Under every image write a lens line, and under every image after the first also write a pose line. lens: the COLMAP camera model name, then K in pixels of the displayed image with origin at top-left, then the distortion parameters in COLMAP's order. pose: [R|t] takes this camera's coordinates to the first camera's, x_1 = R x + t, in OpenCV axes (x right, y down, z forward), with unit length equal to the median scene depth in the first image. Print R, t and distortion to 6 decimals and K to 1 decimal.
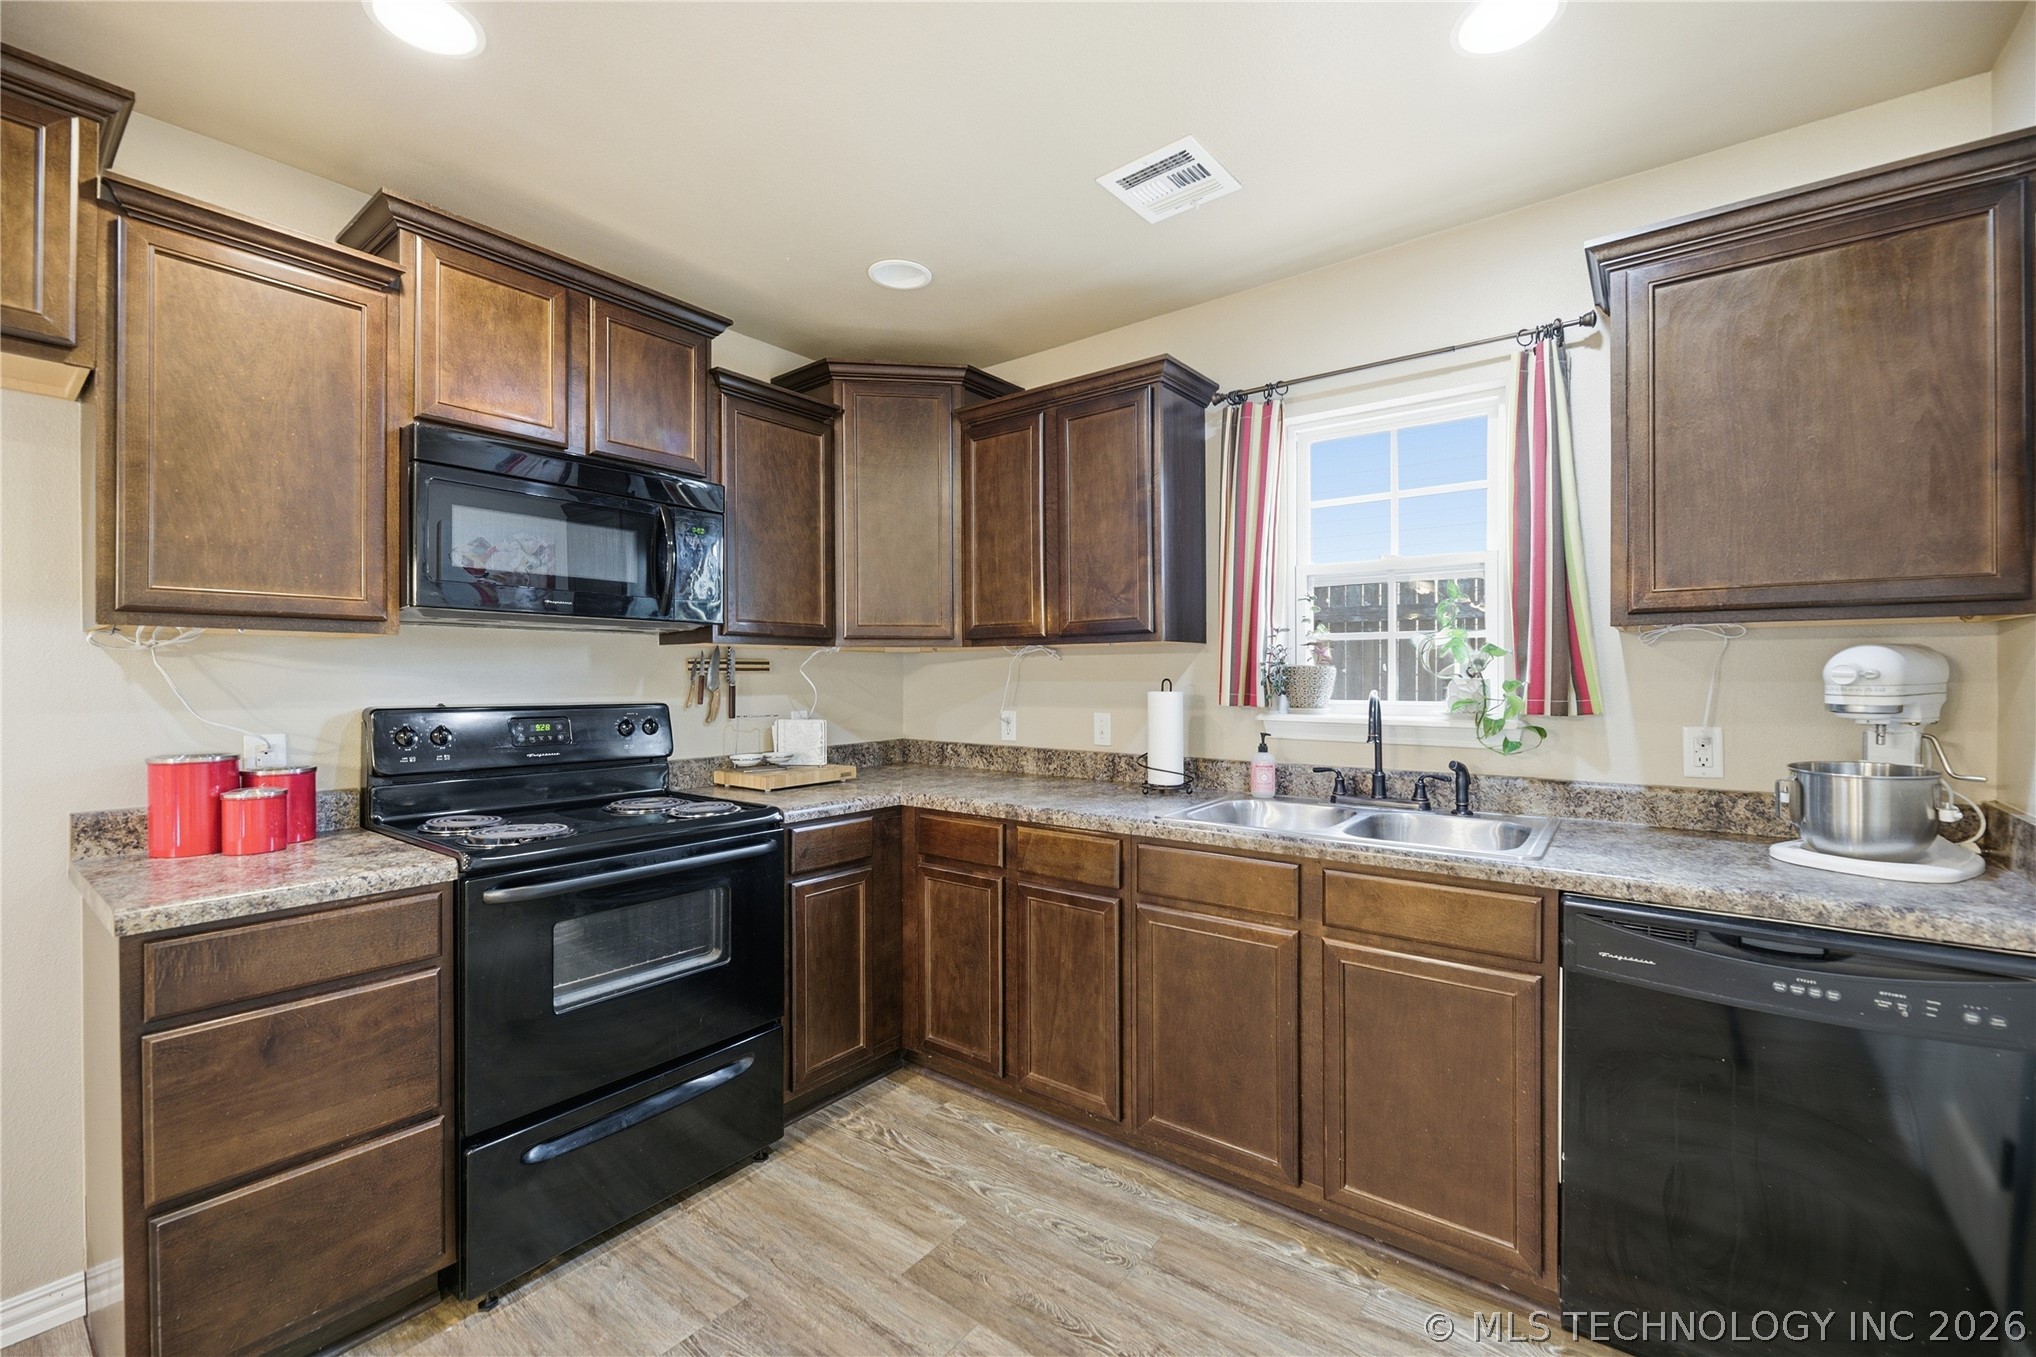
lens RADIAL K [[838.7, 0, 1014.5], [0, 838.7, 678.8], [0, 0, 1]] dist [-0.001623, -0.002316]
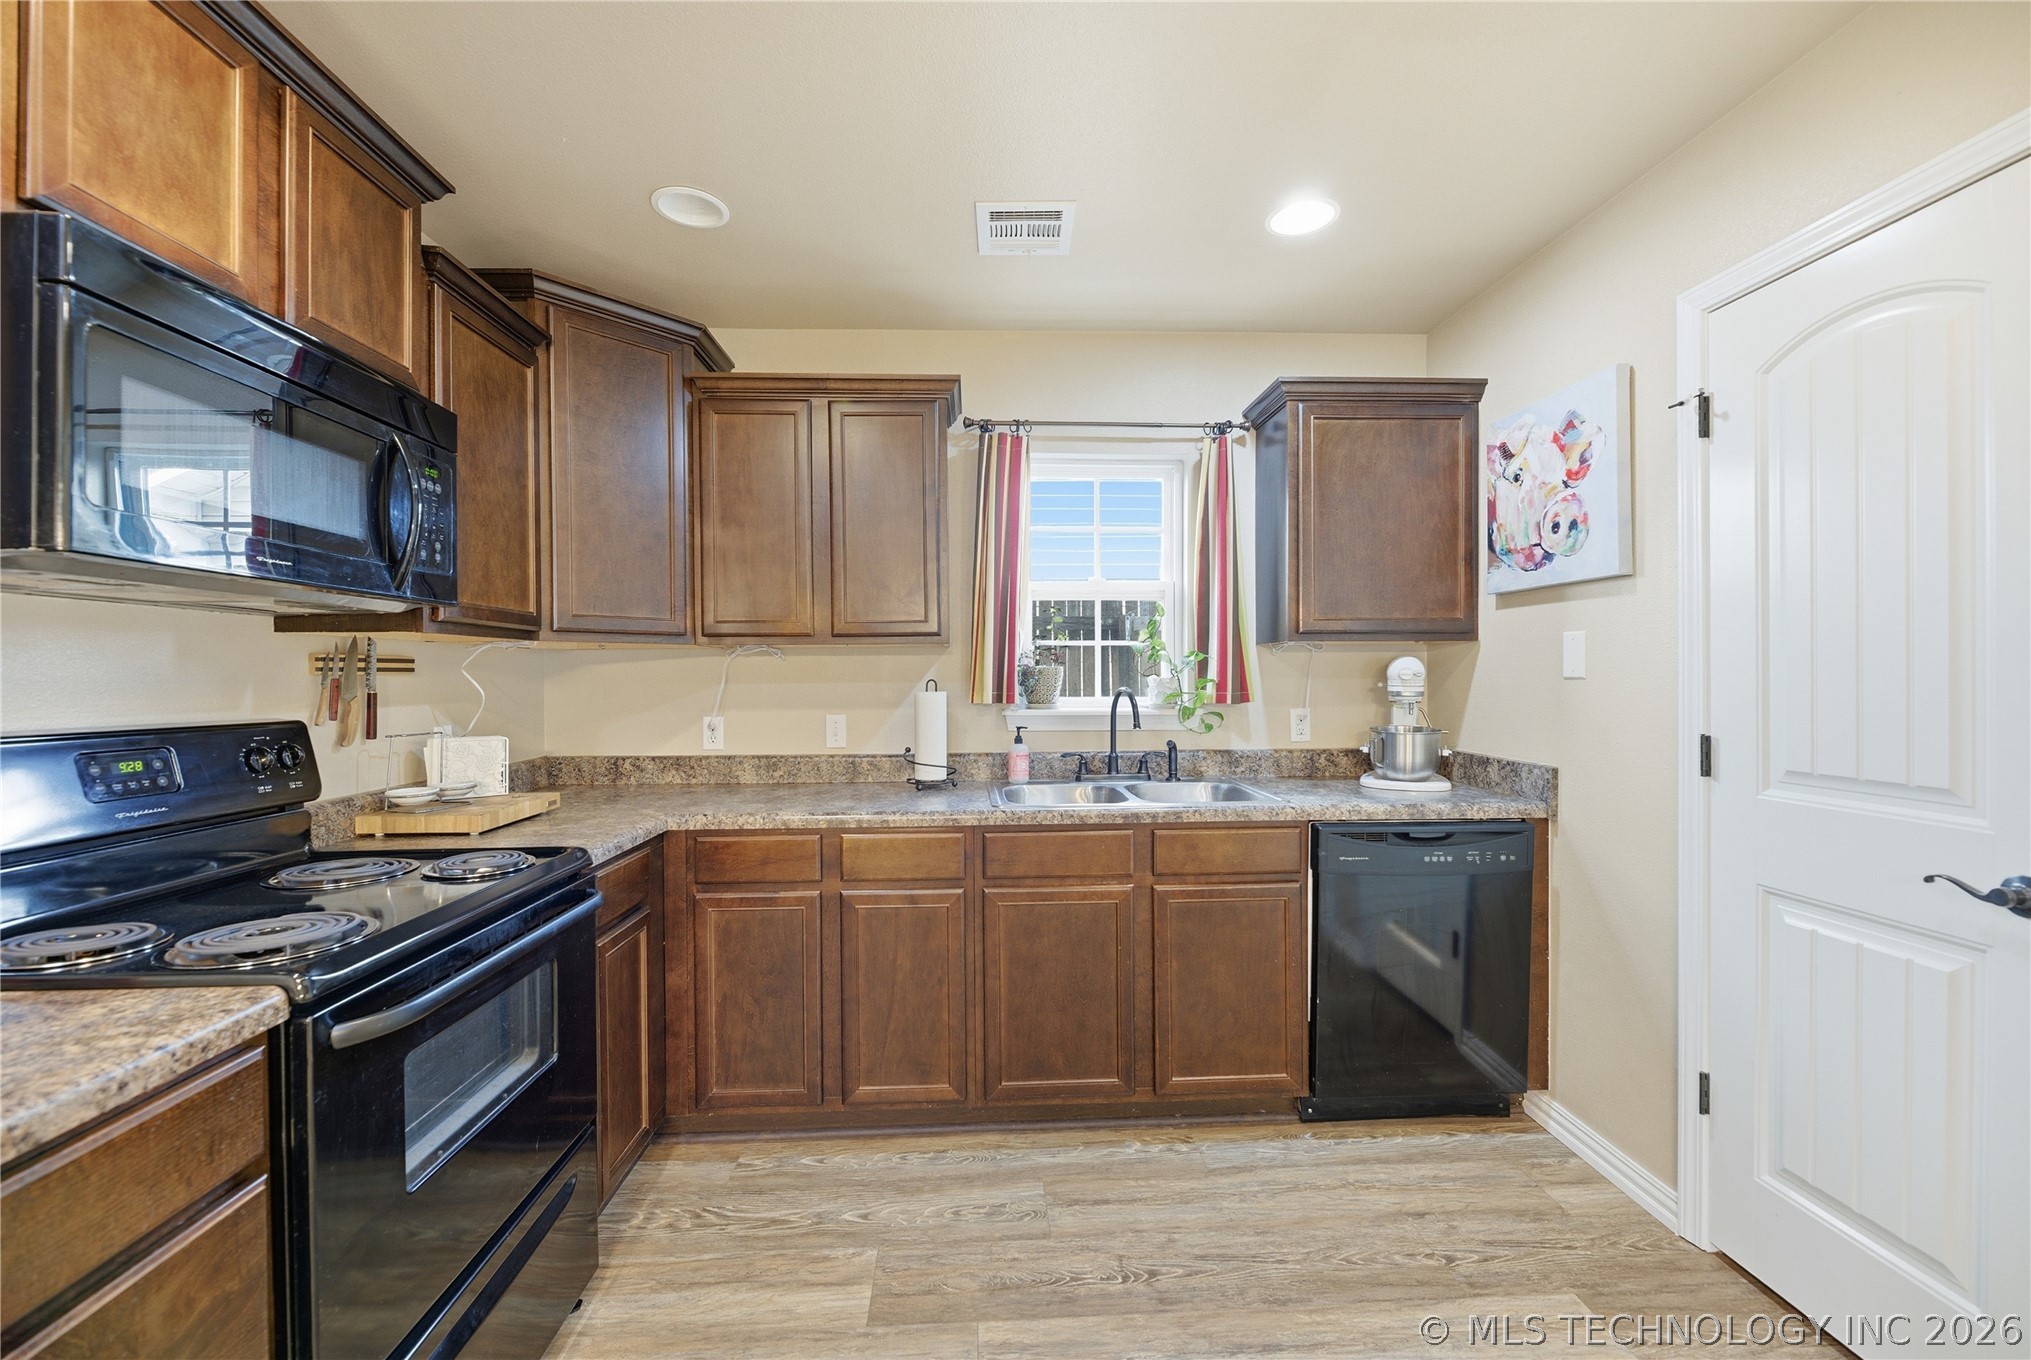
lens RADIAL K [[836.6, 0, 1012.0], [0, 836.6, 680.3], [0, 0, 1]] dist [-0.001623, -0.002316]
pose [[0.761770, -0.006323, 0.647816, -0.509441], [0.006490, 0.999977, 0.002129, -0.000374], [-0.647815, 0.002583, 0.761794, 0.162822]]
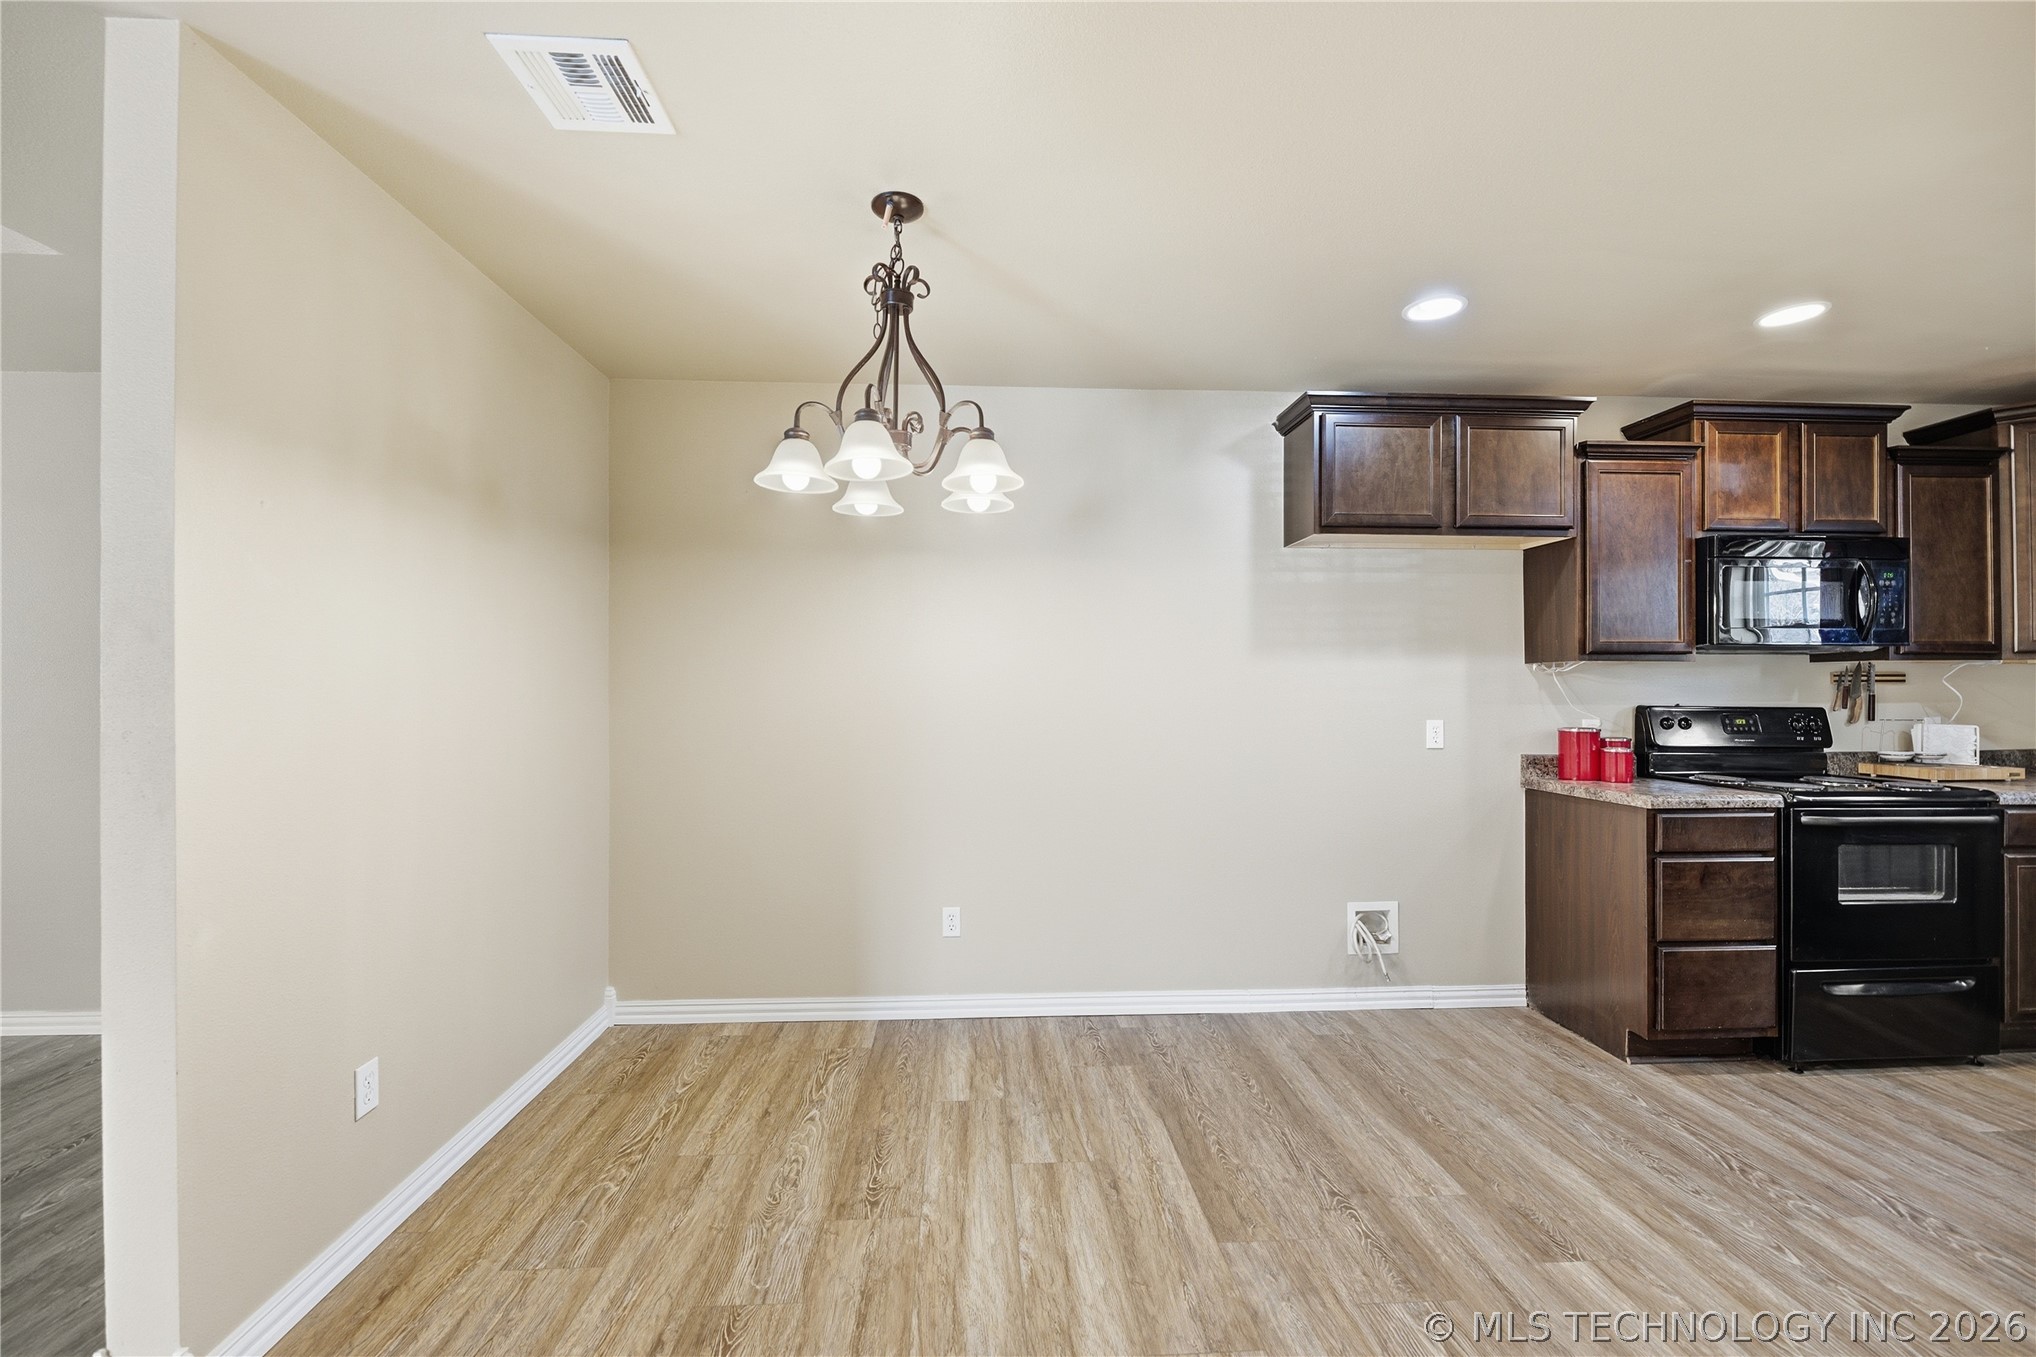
lens RADIAL K [[826.2, 0, 1009.8], [0, 826.2, 684.8], [0, 0, 1]] dist [-0.000334, -0.003923]
pose [[0.650625, -0.003147, -0.759393, -0.327096], [-0.002794, 0.999975, -0.006538, 0.007673], [0.759394, 0.006376, 0.650599, -0.973987]]
